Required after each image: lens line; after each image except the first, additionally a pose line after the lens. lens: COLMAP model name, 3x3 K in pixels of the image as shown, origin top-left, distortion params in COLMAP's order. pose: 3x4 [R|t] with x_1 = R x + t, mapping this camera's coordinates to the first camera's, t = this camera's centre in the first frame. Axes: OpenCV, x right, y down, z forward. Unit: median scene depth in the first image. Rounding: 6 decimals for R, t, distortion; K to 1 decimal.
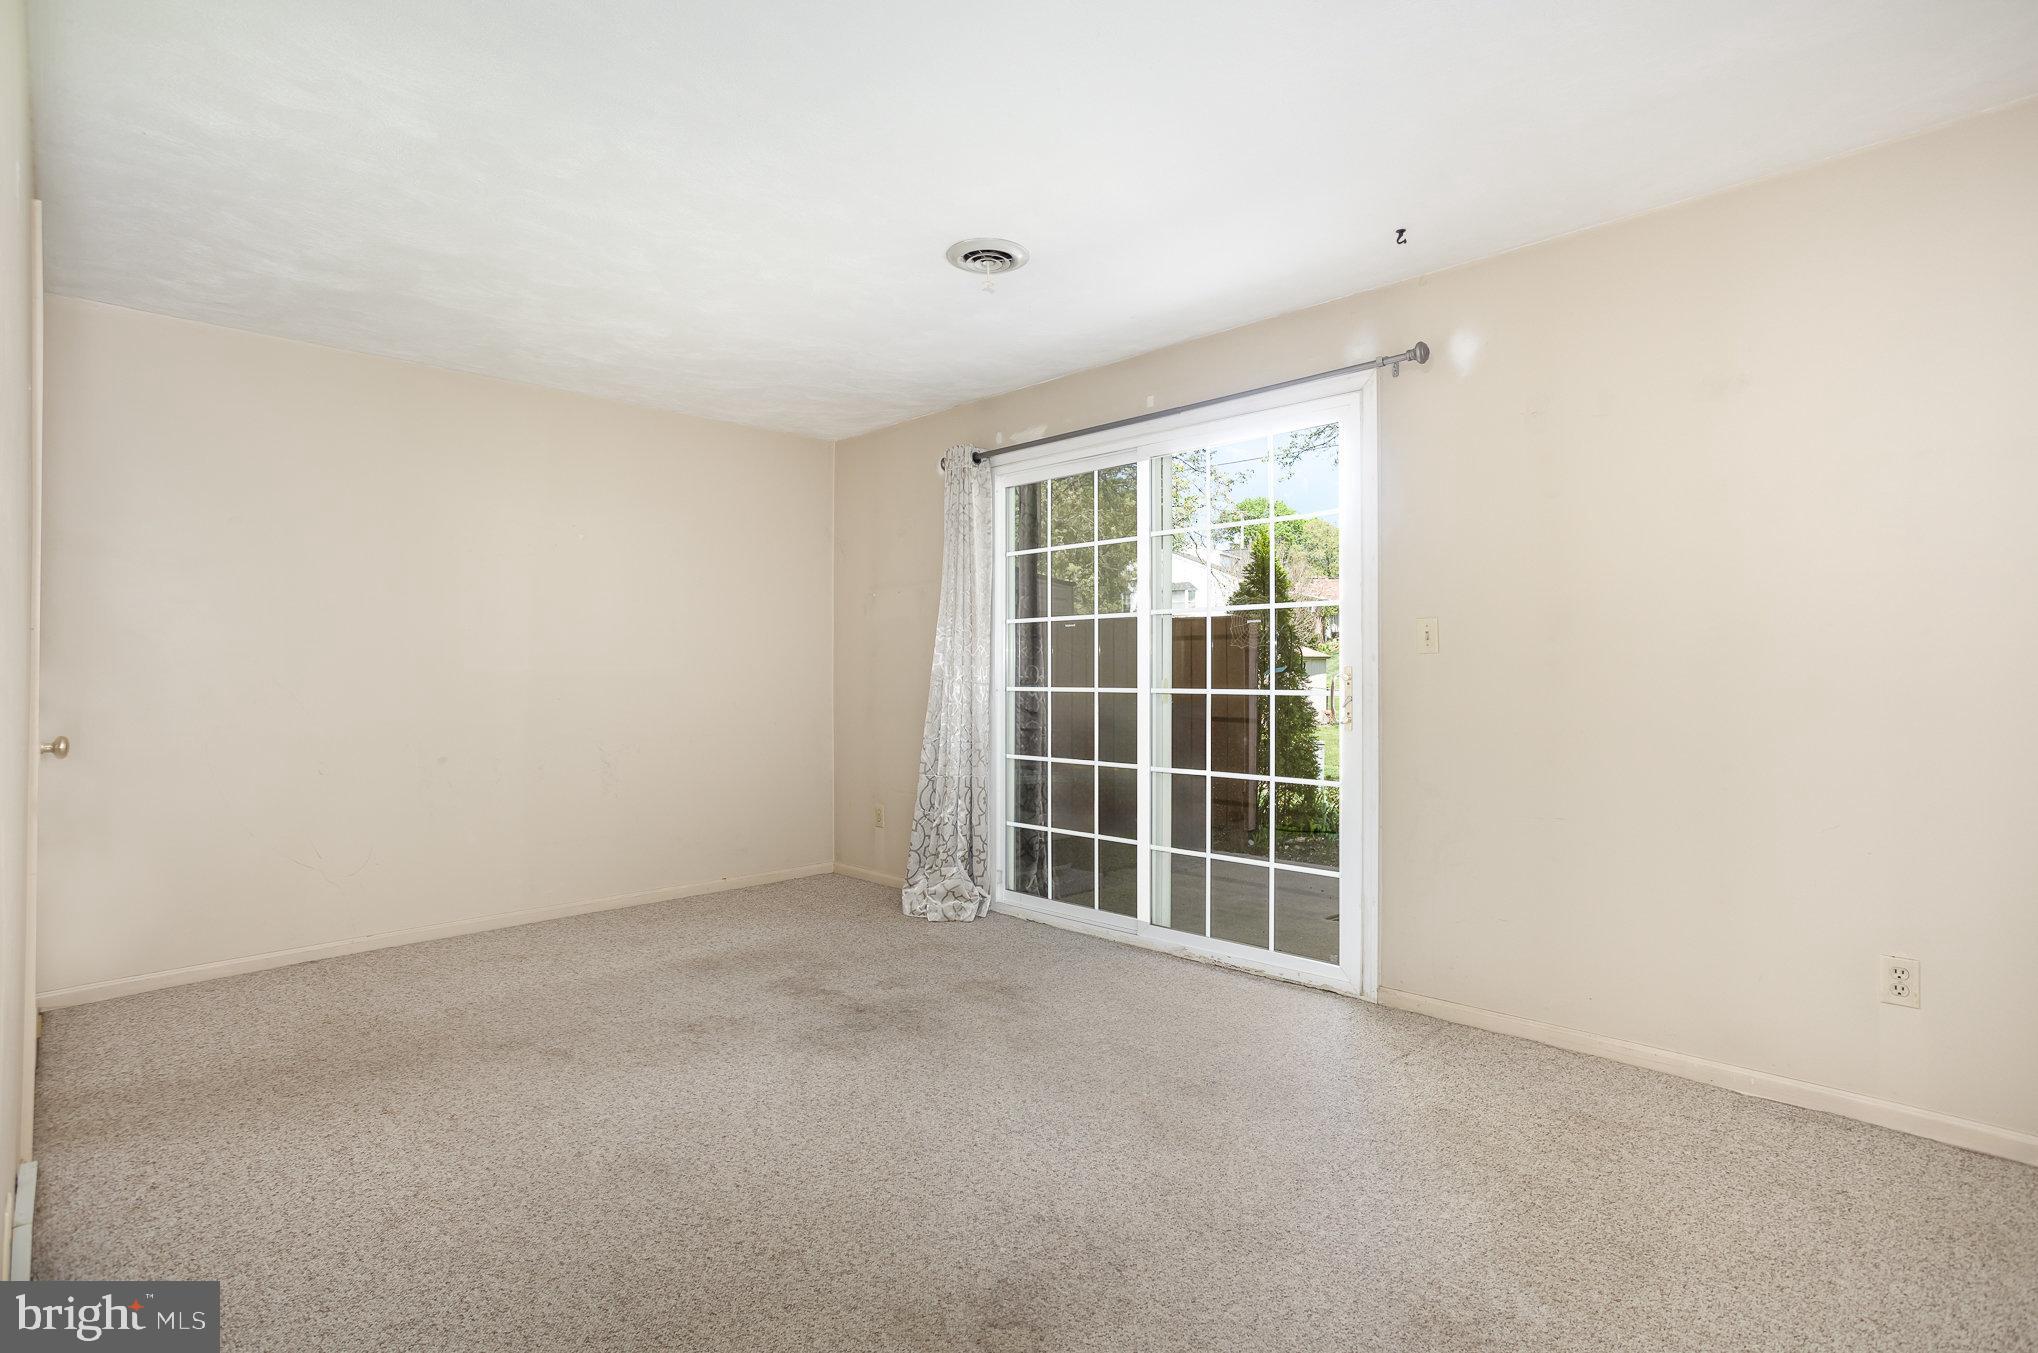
lens RADIAL K [[994.4, 0, 1062.2], [0, 994.4, 672.0], [0, 0, 1]] dist [-0.040240, 0.022912]
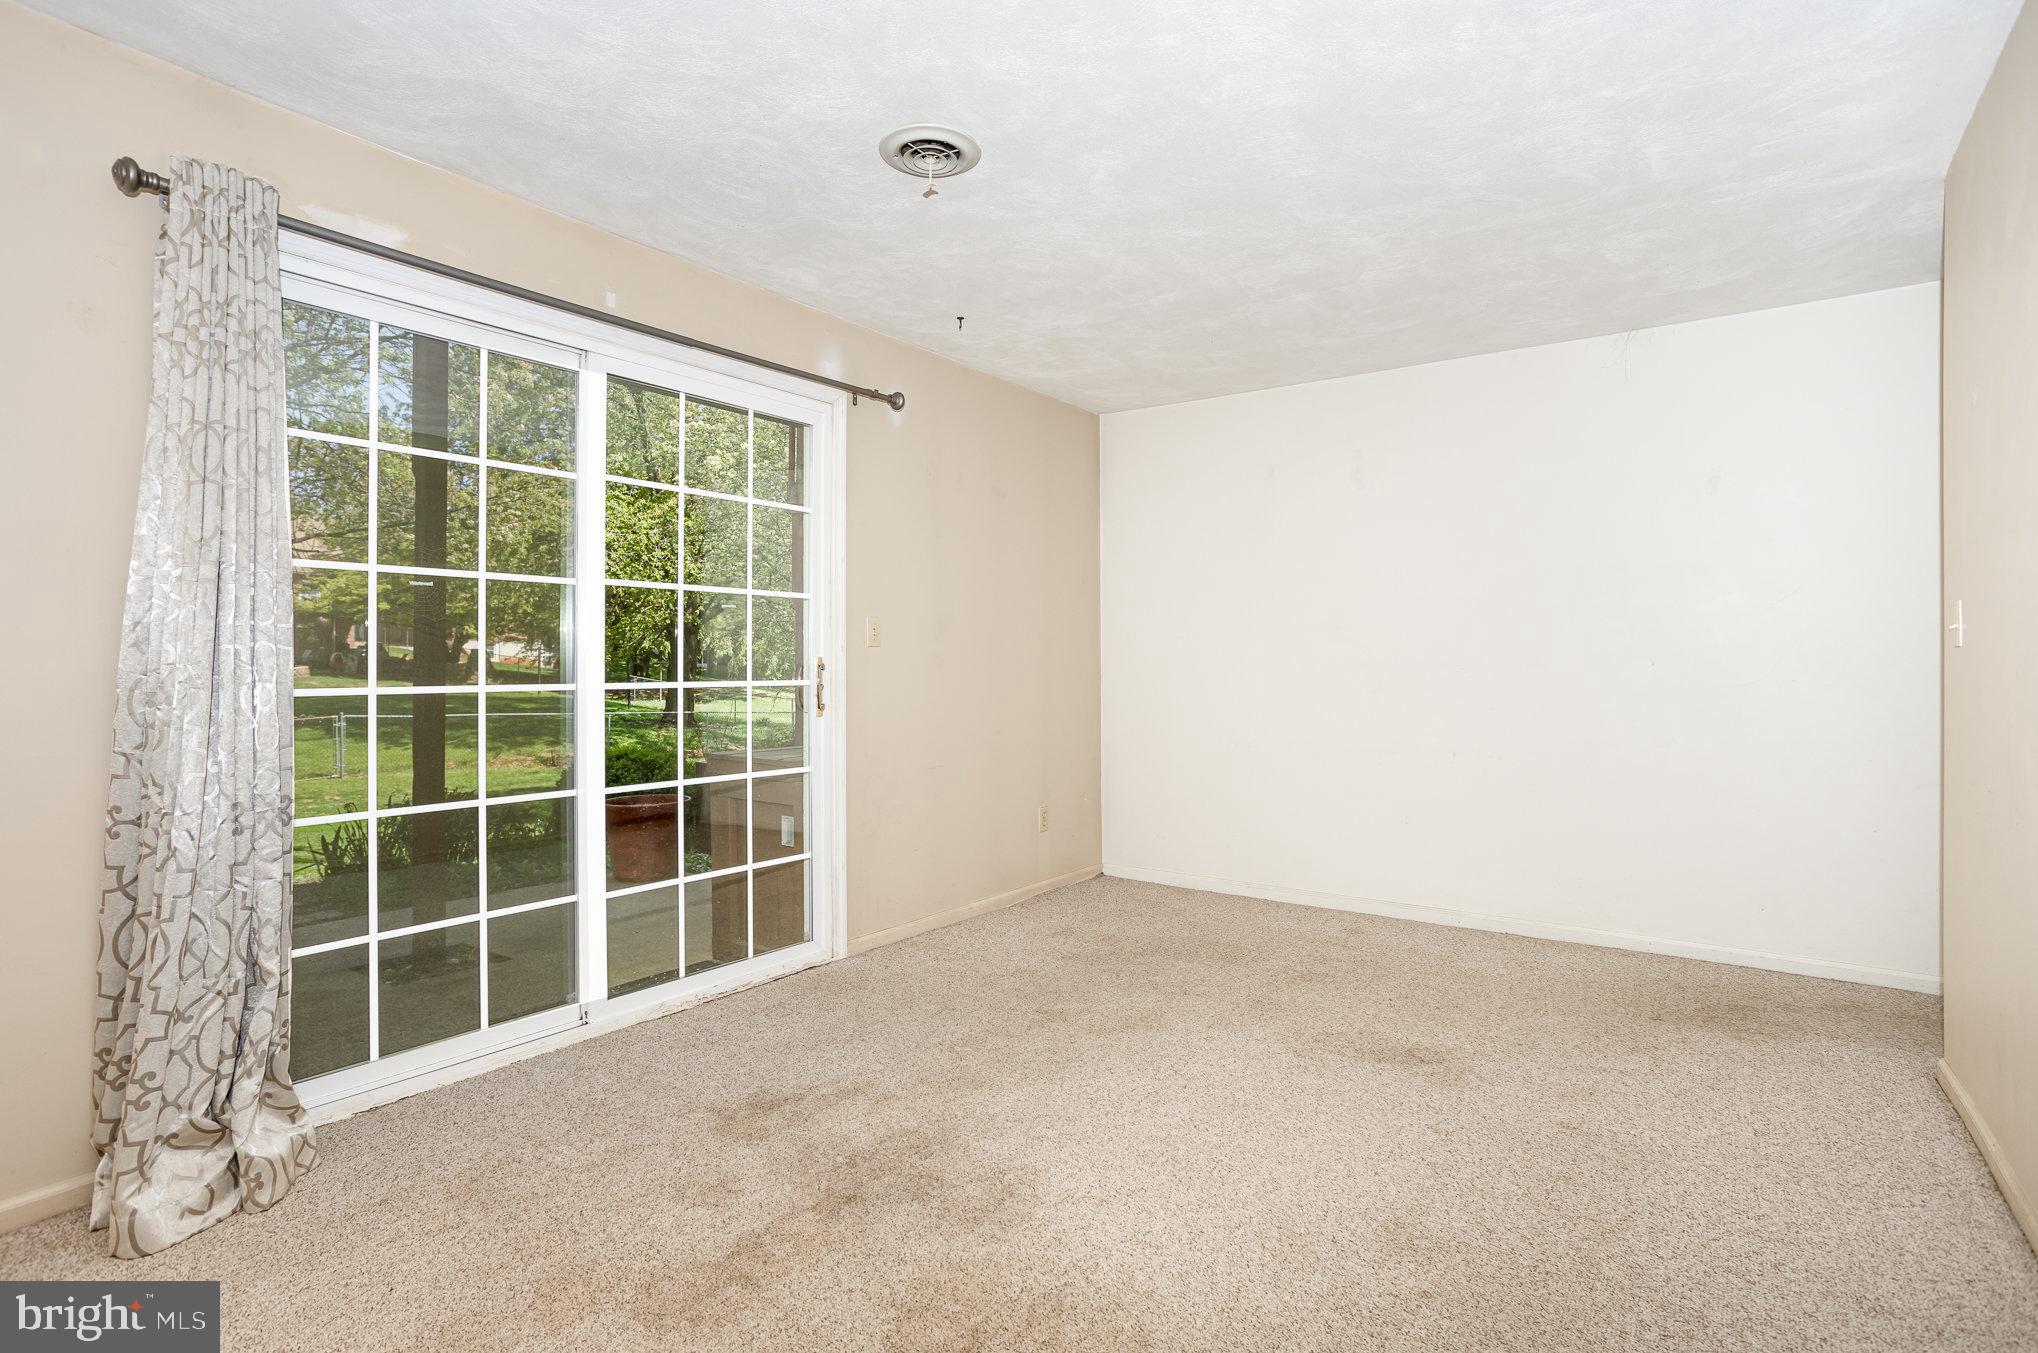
lens RADIAL K [[959.8, 0, 1019.0], [0, 959.8, 676.5], [0, 0, 1]] dist [-0.041728, 0.024694]
pose [[-0.112423, -0.008569, 0.993623, -0.756415], [0.000055, 0.999963, 0.008630, 0.005998], [-0.993660, 0.001025, -0.112419, 0.895564]]
